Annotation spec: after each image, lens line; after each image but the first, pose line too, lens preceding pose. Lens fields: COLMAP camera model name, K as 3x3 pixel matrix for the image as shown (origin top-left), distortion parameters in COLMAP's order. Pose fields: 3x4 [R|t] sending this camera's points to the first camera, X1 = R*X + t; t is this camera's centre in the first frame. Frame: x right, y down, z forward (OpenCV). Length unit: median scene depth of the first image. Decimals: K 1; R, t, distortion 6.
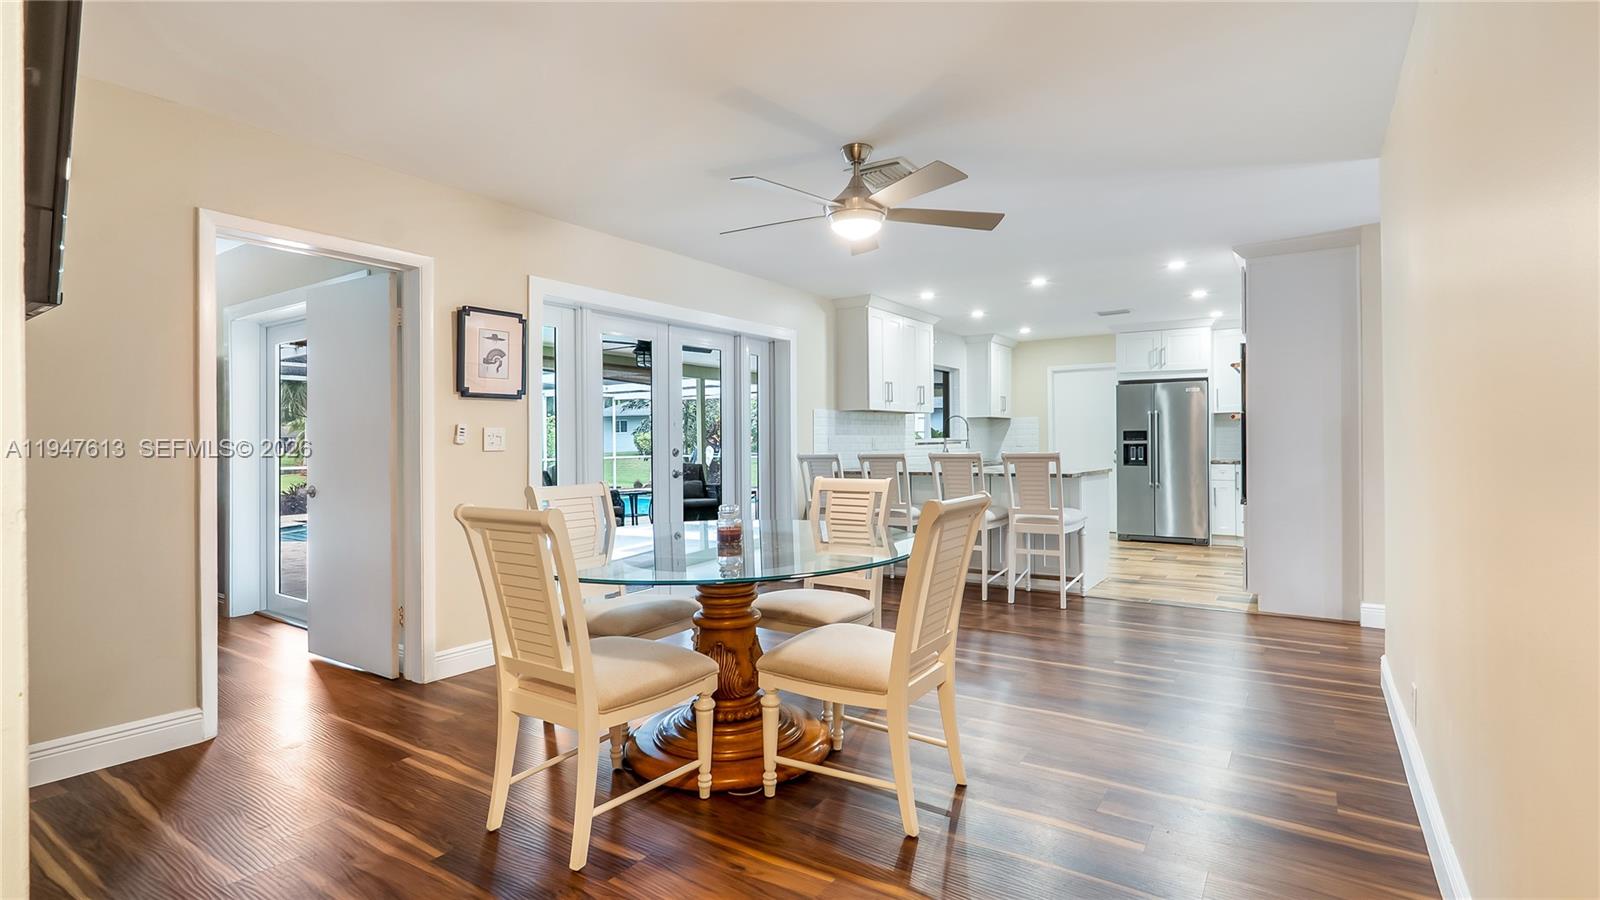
lens RADIAL K [[748.2, 0, 802.0], [0, 748.2, 439.6], [0, 0, 1]] dist [-0.000225, -0.002378]
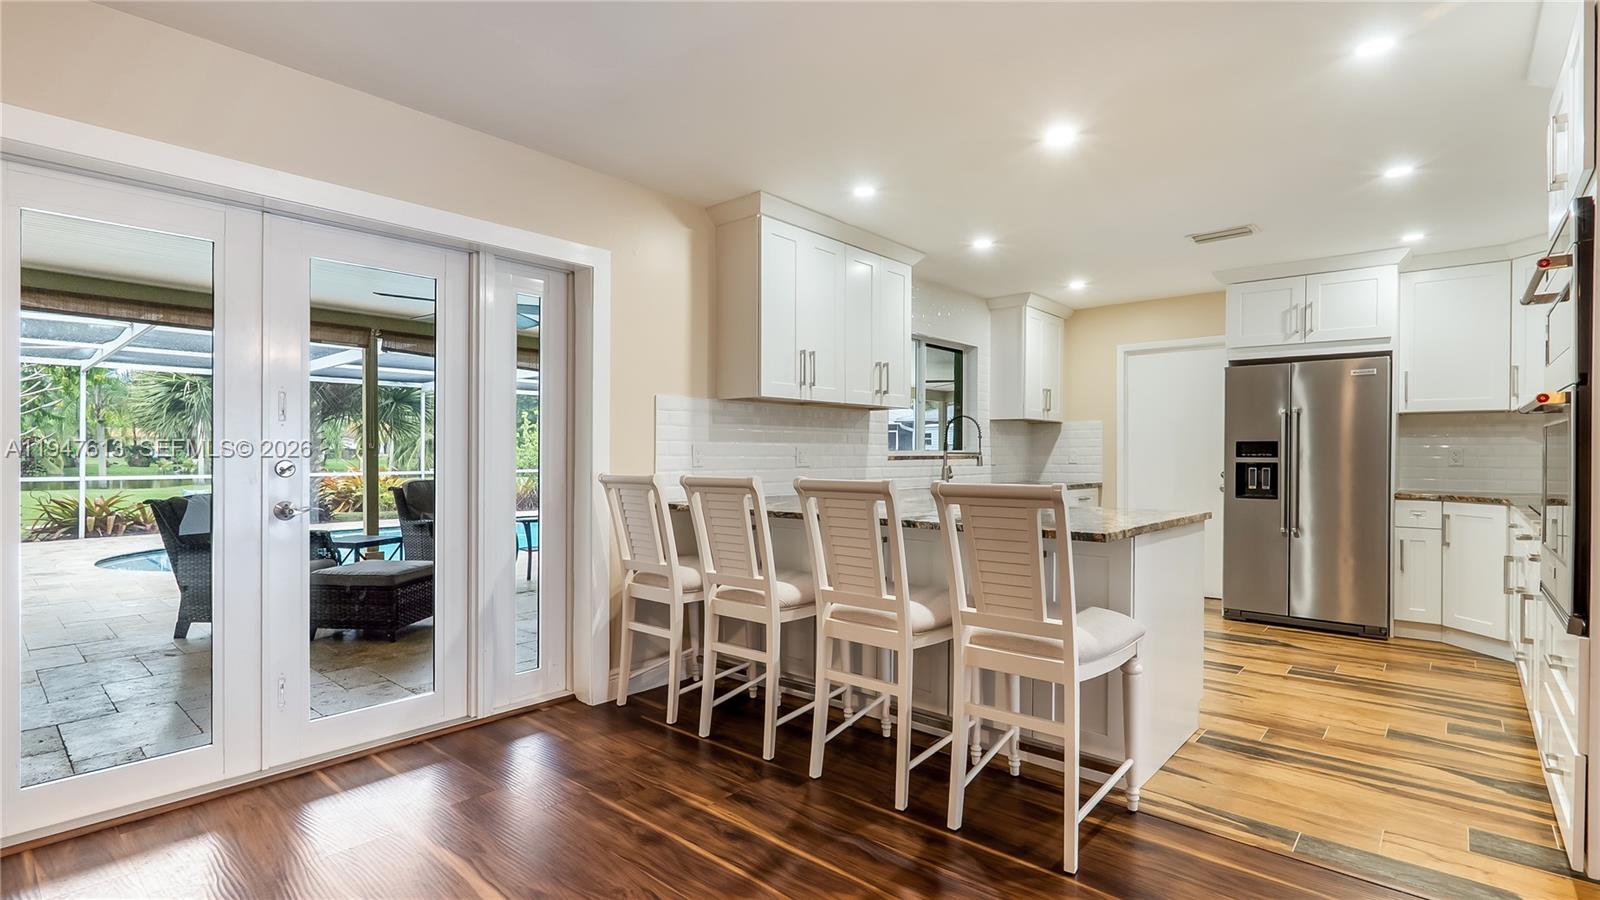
lens RADIAL K [[748.2, 0, 799.8], [0, 748.2, 453.5], [0, 0, 1]] dist [-0.000225, -0.002378]
pose [[0.992323, 0.013078, -0.122979, 0.155859], [-0.012602, 0.999910, 0.004647, 0.000000], [0.123029, -0.003062, 0.992398, 0.360995]]
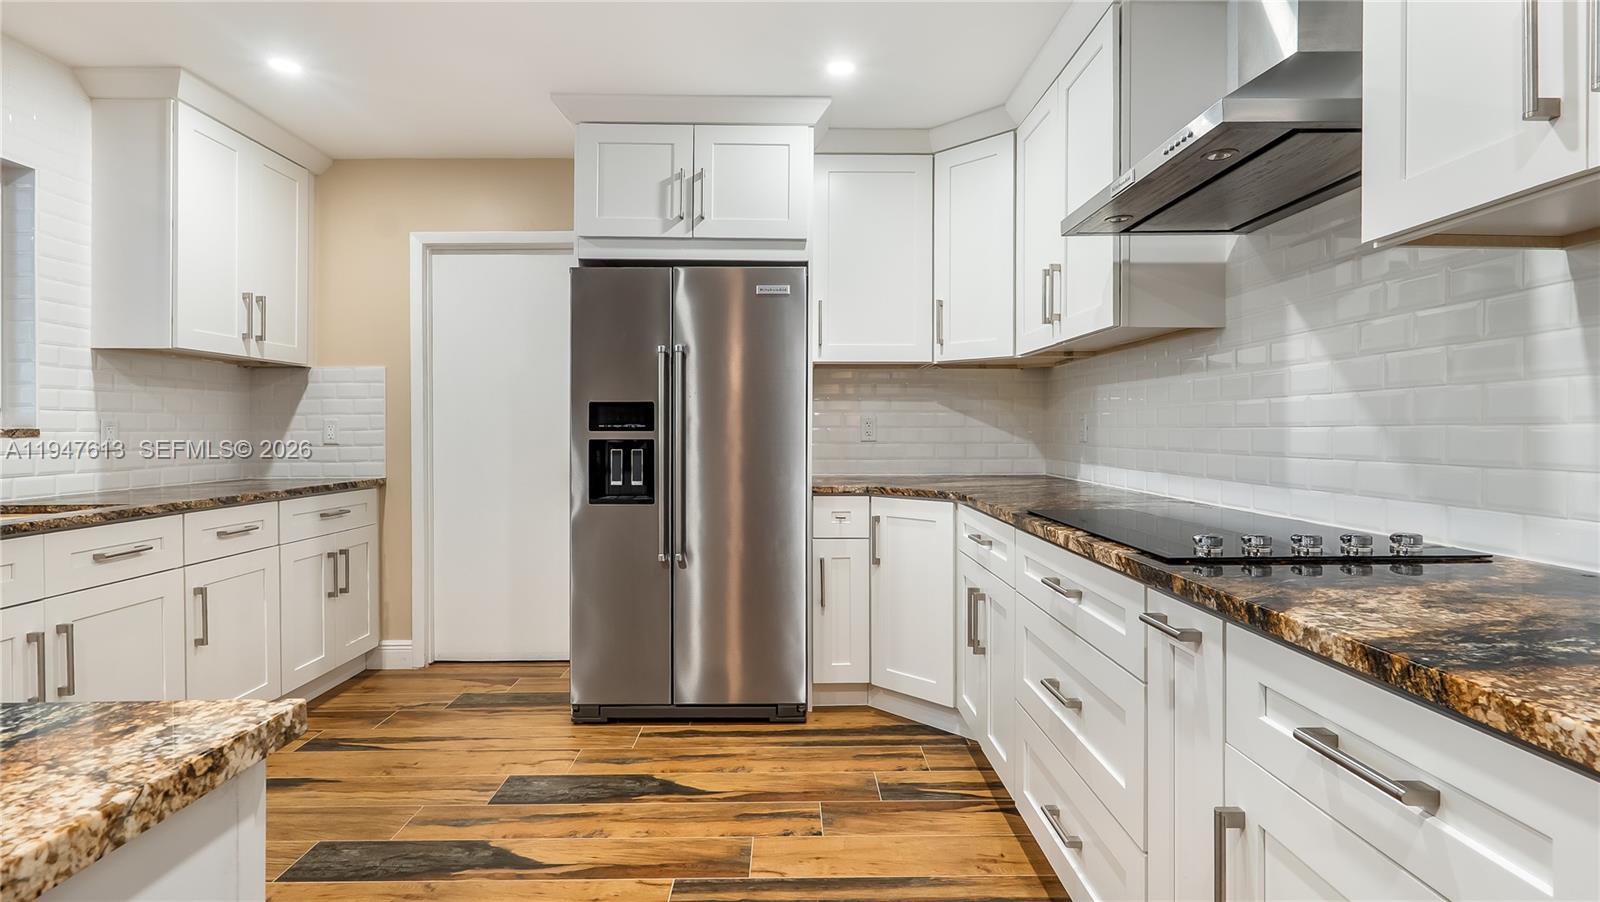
lens RADIAL K [[749.7, 0, 797.0], [0, 749.7, 435.5], [0, 0, 1]] dist [-0.005951, 0.000118]
pose [[0.815489, 0.003317, 0.578762, 0.321979], [-0.009212, 0.999931, 0.007250, 0.000351], [-0.578699, -0.011244, 0.815464, 0.694839]]
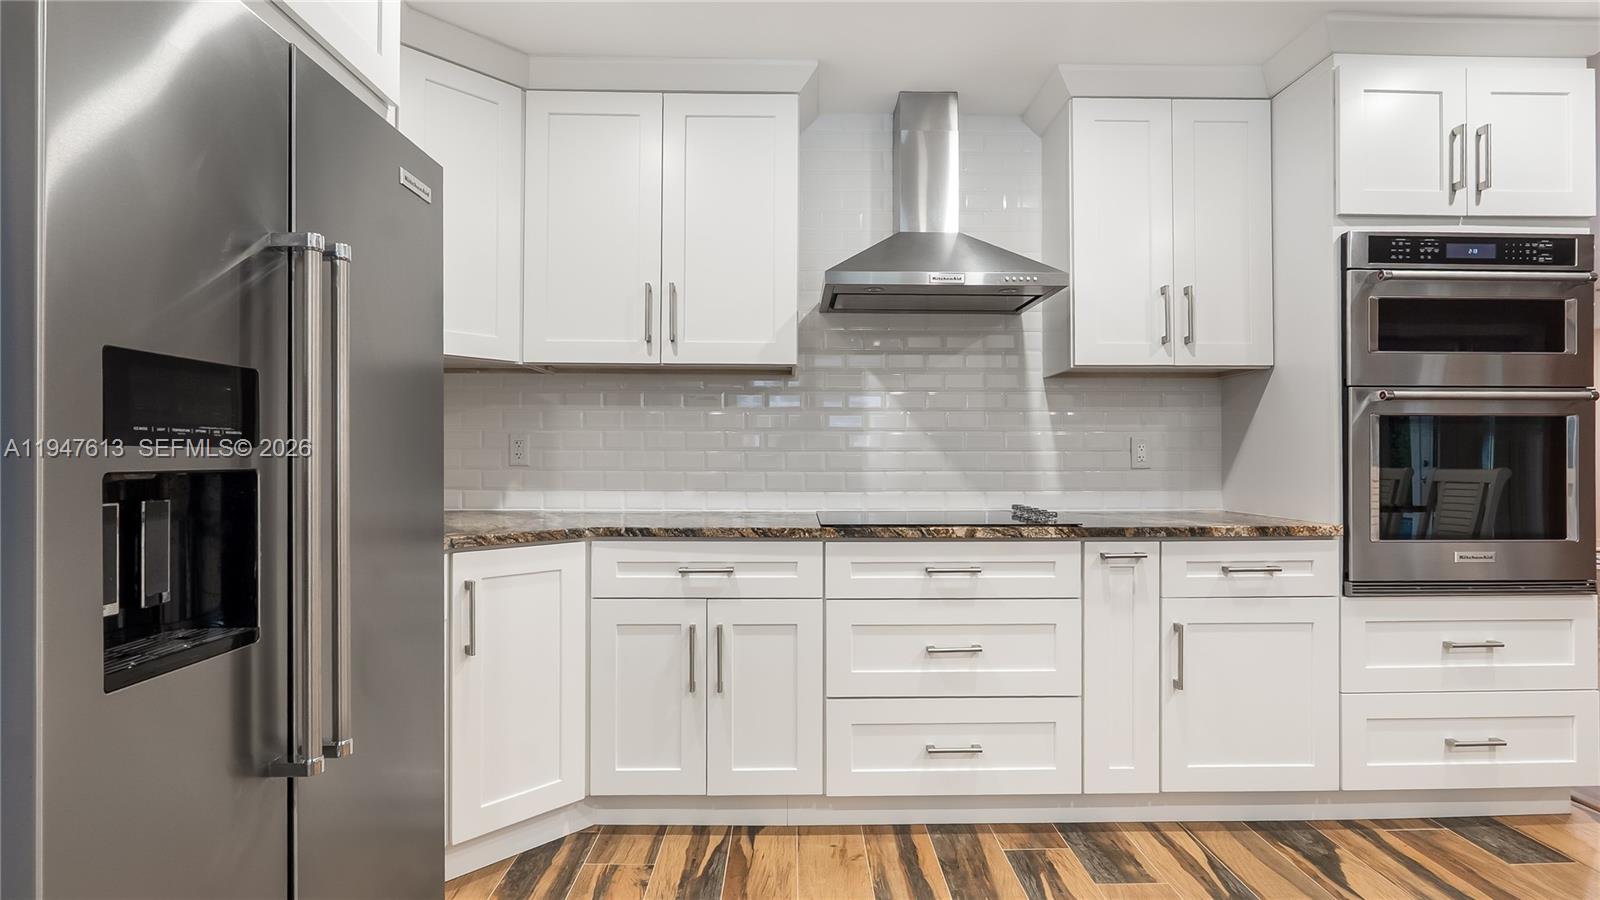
lens RADIAL K [[748.2, 0, 805.2], [0, 748.2, 457.1], [0, 0, 1]] dist [-0.000225, -0.002378]
pose [[-0.583738, 0.005682, 0.811922, 0.309098], [-0.003538, 0.999948, -0.009541, 0.004397], [-0.811934, -0.008442, -0.583688, 1.021919]]
